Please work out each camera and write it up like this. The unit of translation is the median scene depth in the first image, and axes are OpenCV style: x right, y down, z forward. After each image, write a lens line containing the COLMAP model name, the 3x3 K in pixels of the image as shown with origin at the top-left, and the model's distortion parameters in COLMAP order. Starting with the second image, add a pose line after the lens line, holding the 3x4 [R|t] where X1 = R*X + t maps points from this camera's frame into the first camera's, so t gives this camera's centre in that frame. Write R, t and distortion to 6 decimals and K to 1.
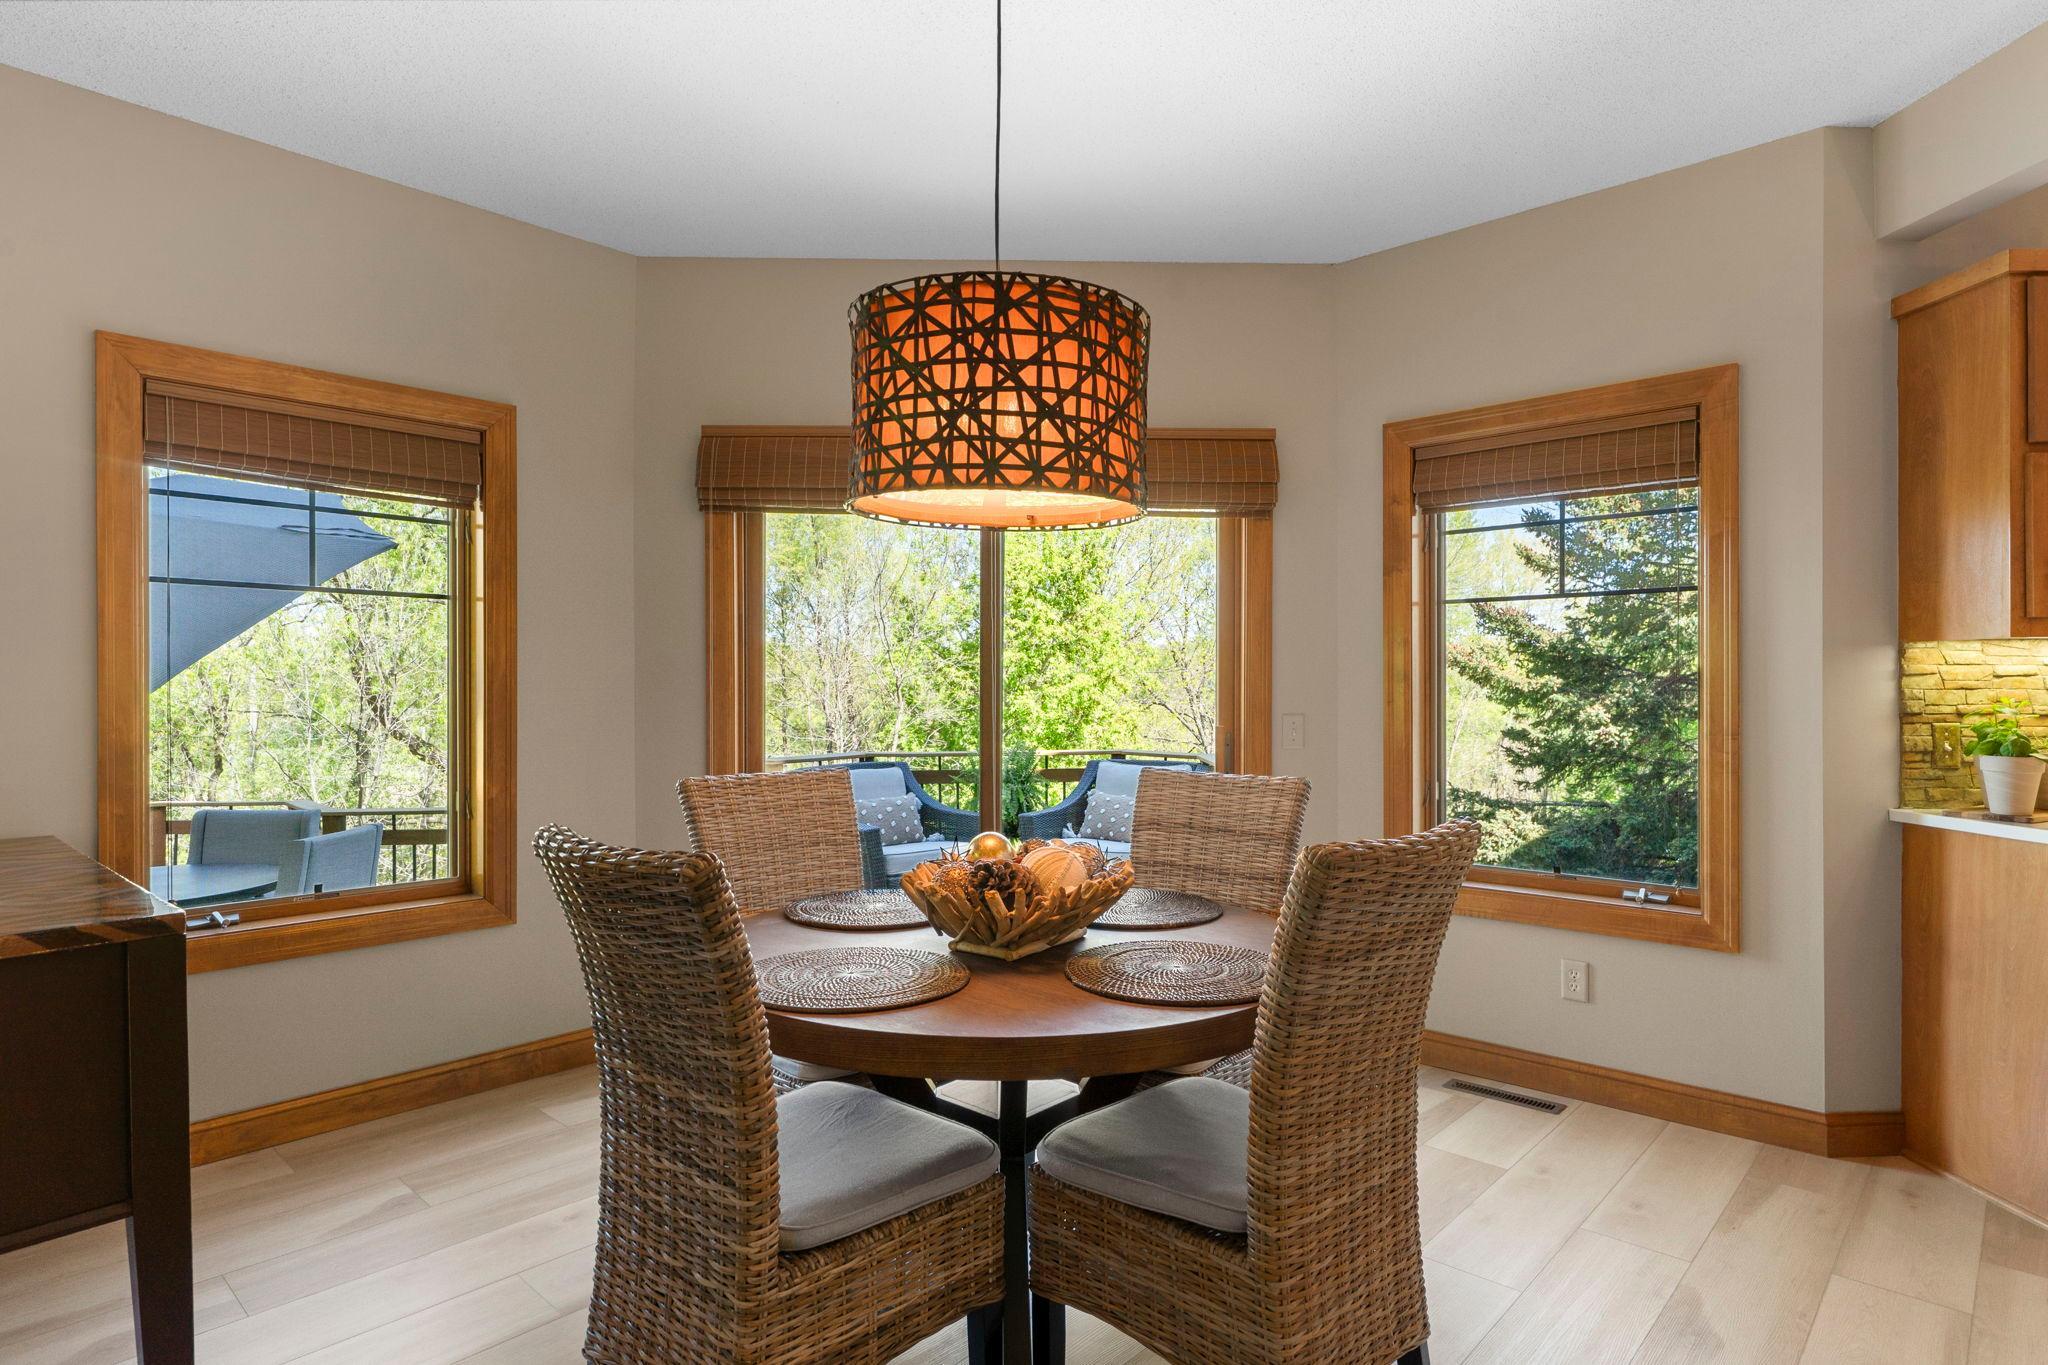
lens RADIAL K [[1136.6, 0, 995.7], [0, 1136.6, 689.1], [0, 0, 1]] dist [-0.002228, -0.001039]
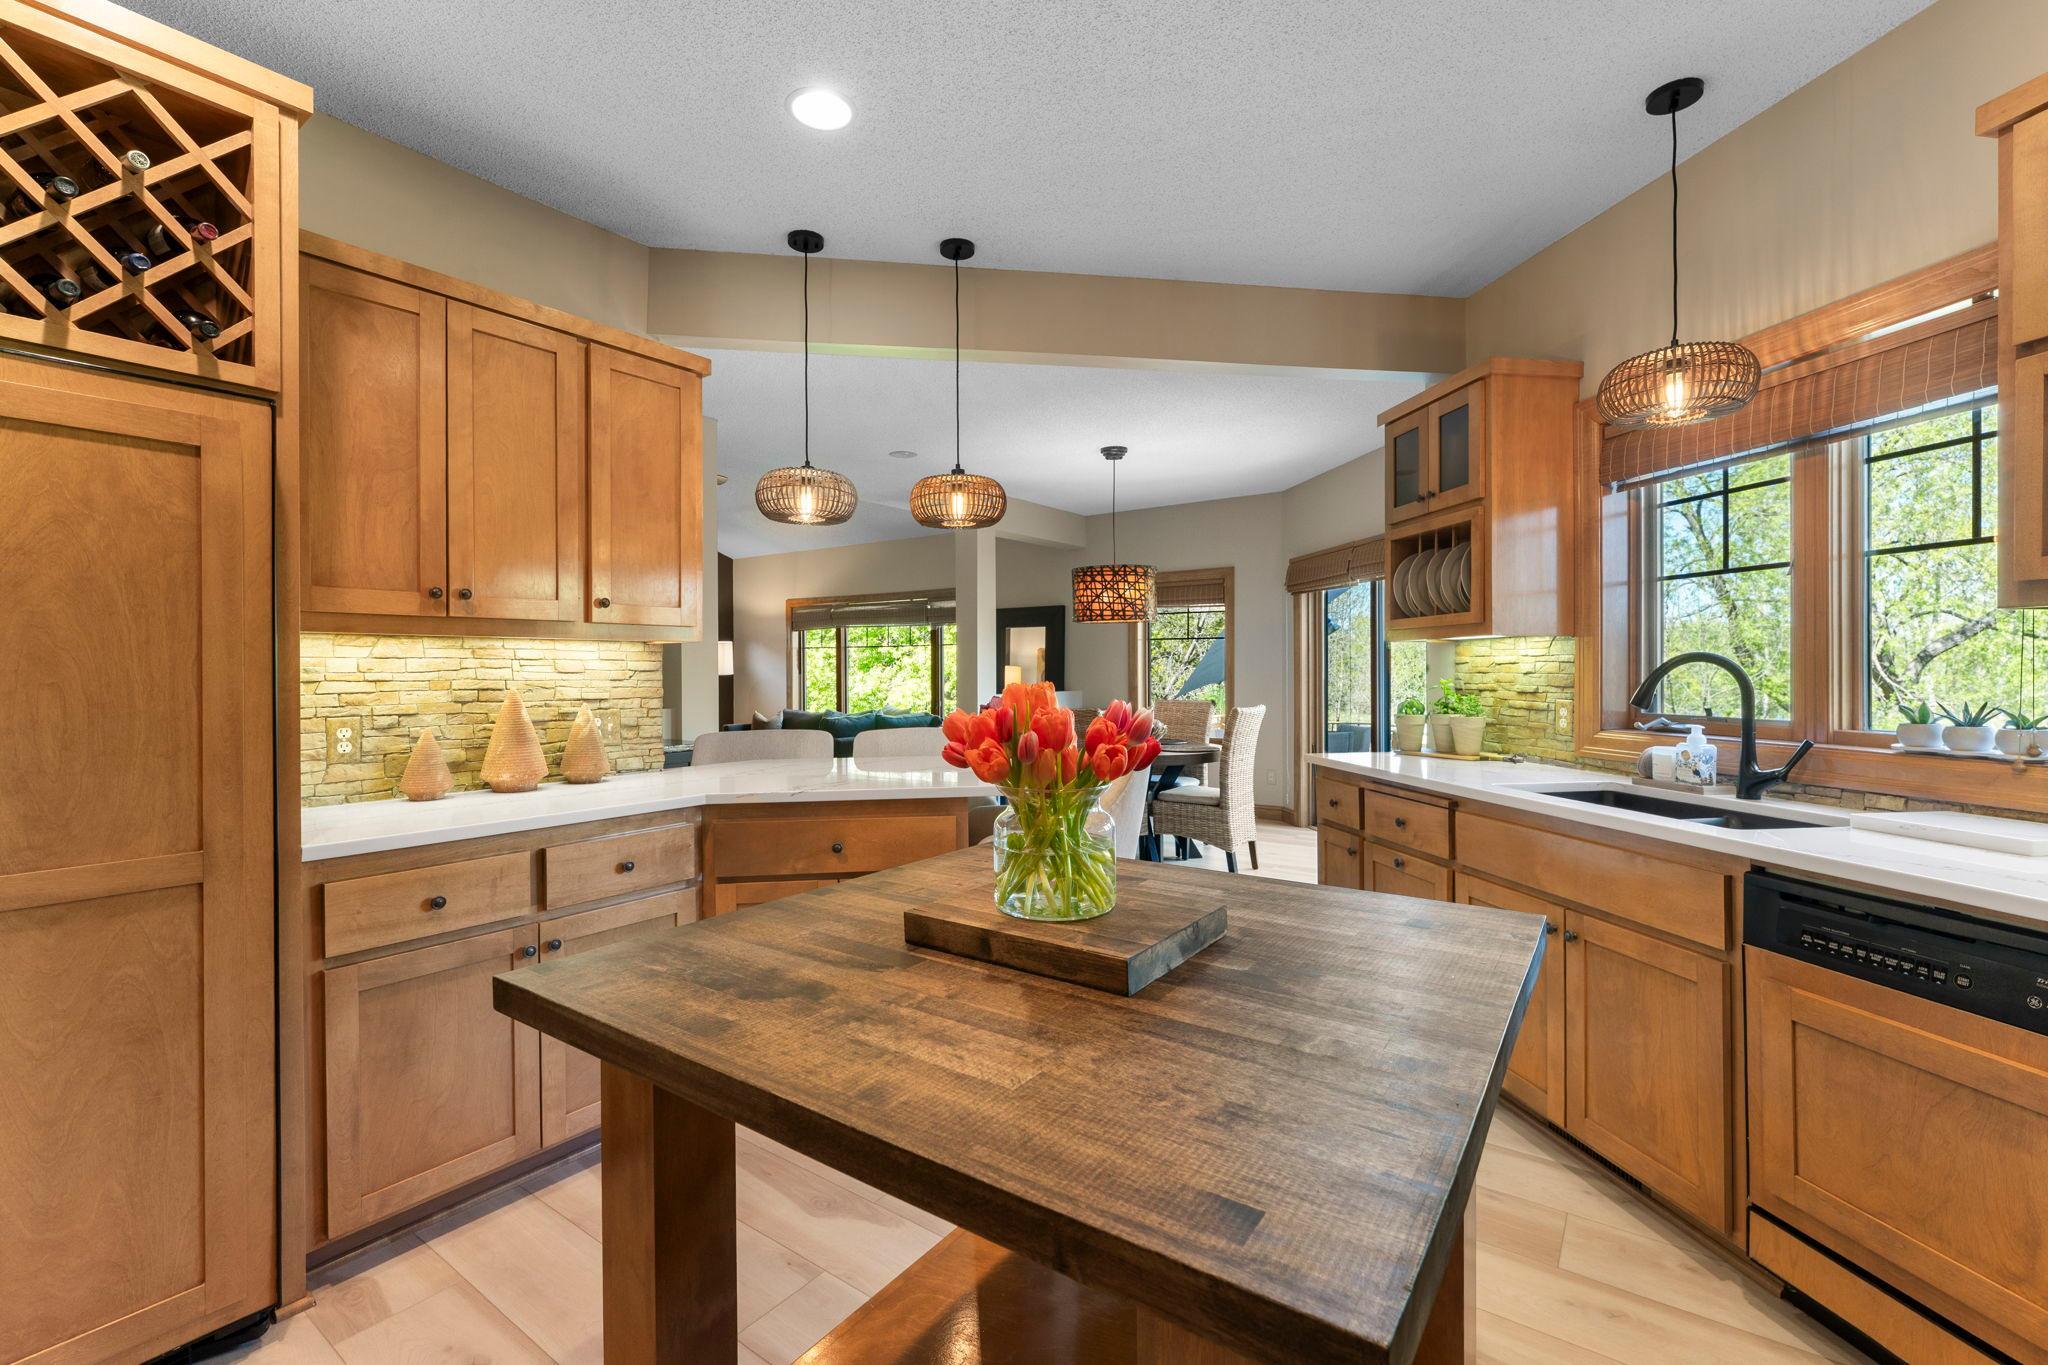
lens RADIAL K [[885.4, 0, 1015.2], [0, 885.4, 666.3], [0, 0, 1]] dist [-0.000612, 0.000030]
pose [[0.127734, -0.003026, -0.991804, 1.844164], [0.005463, 0.999982, -0.002347, -0.009039], [0.991793, -0.005118, 0.127748, 0.243271]]
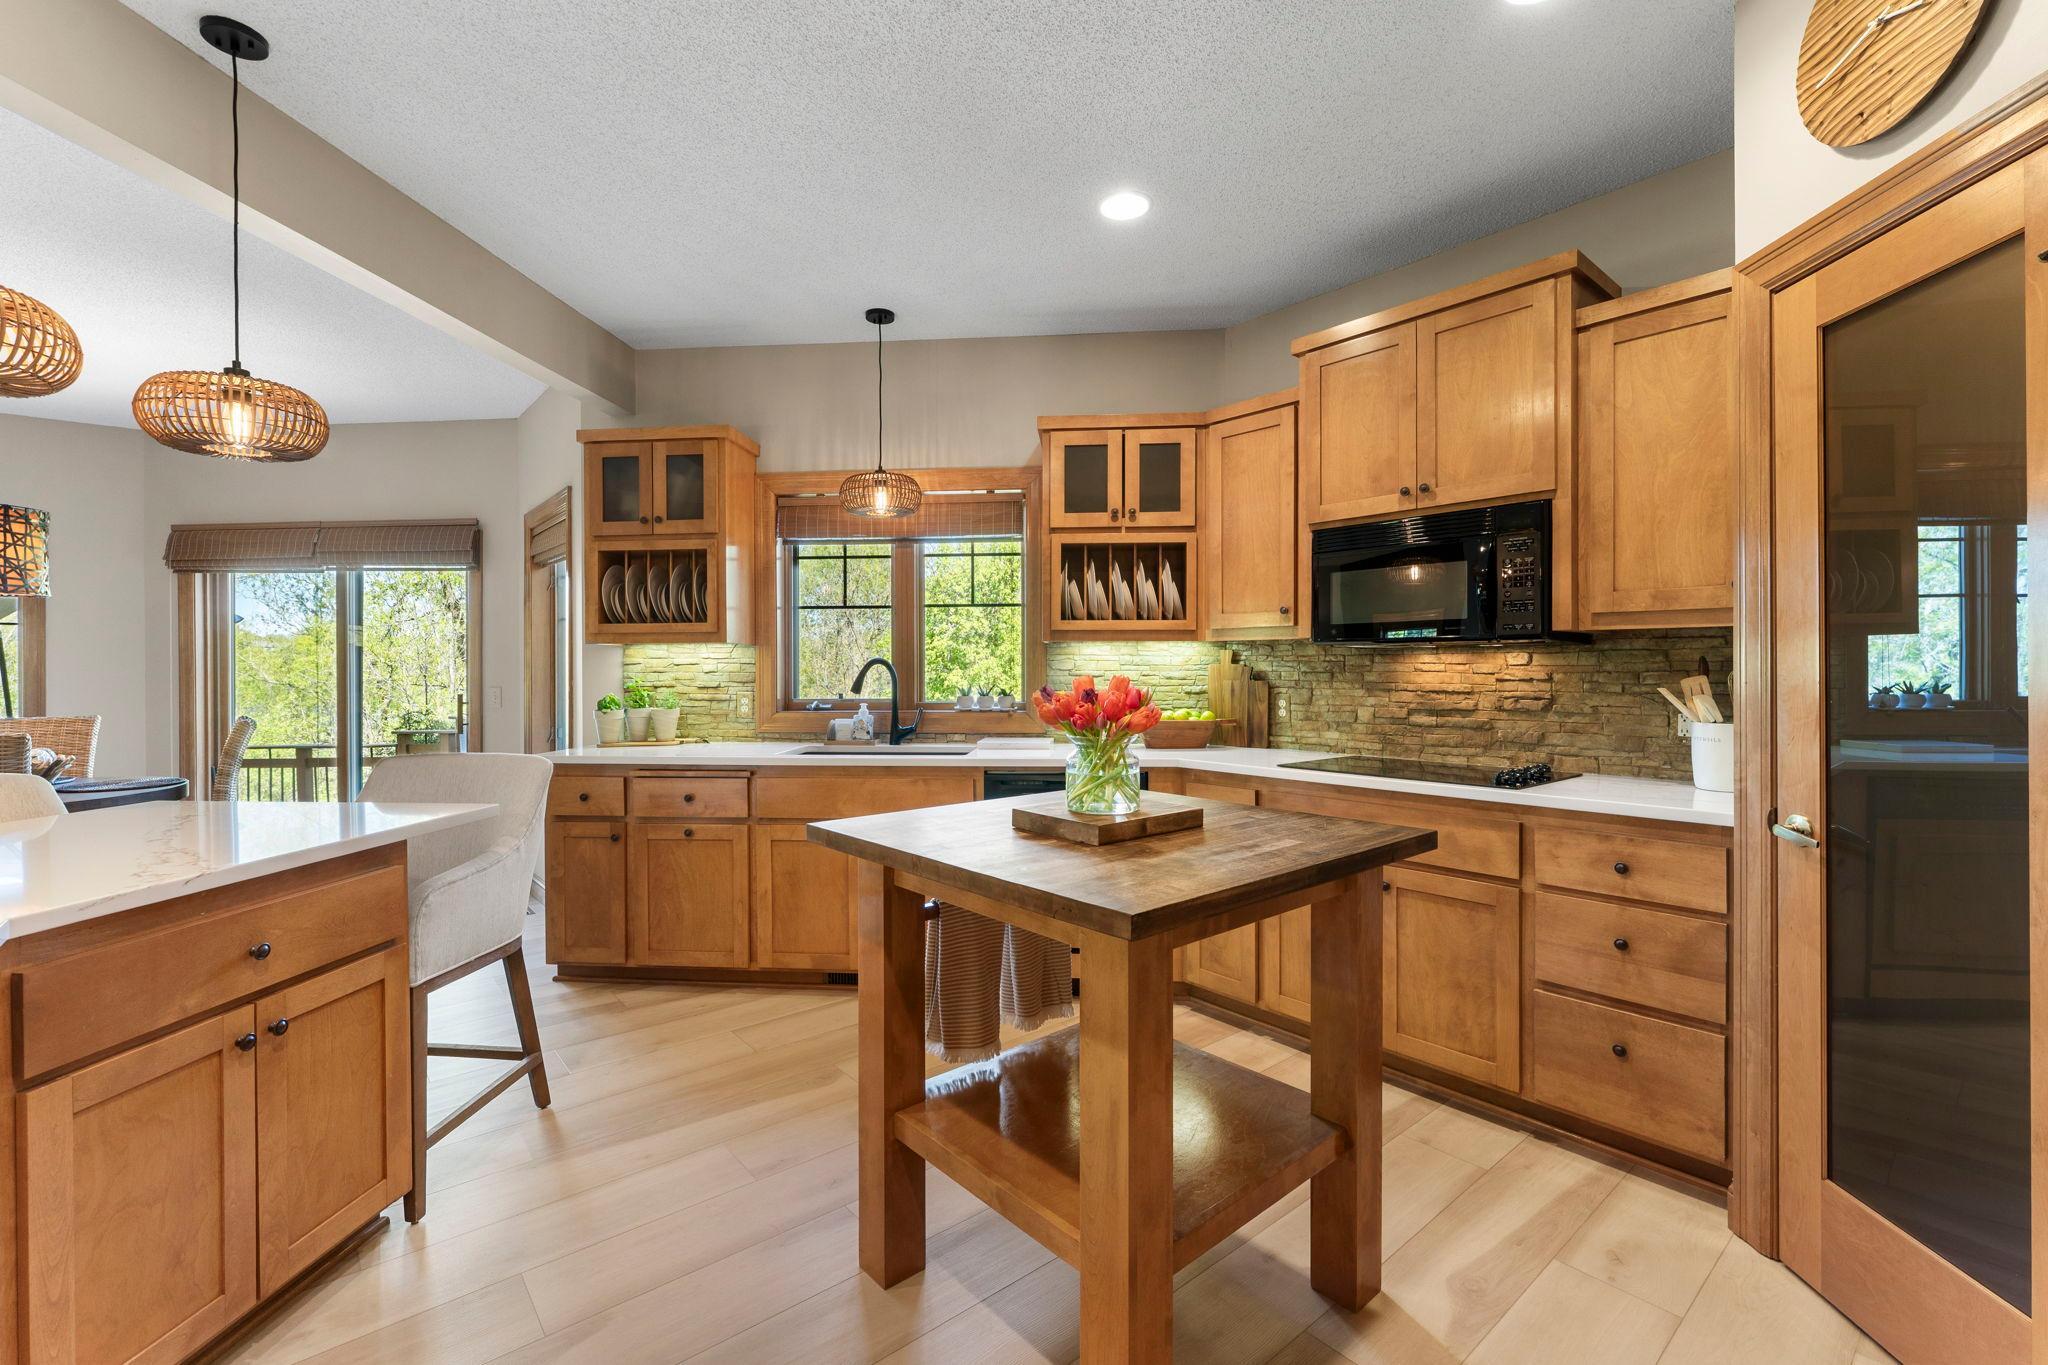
lens RADIAL K [[885.4, 0, 1015.2], [0, 885.4, 666.3], [0, 0, 1]] dist [-0.000612, 0.000030]
pose [[0.992909, -0.002241, -0.118856, 1.507764], [0.002433, 0.999996, 0.001477, -0.009880], [0.118852, -0.001756, 0.992910, -0.283657]]
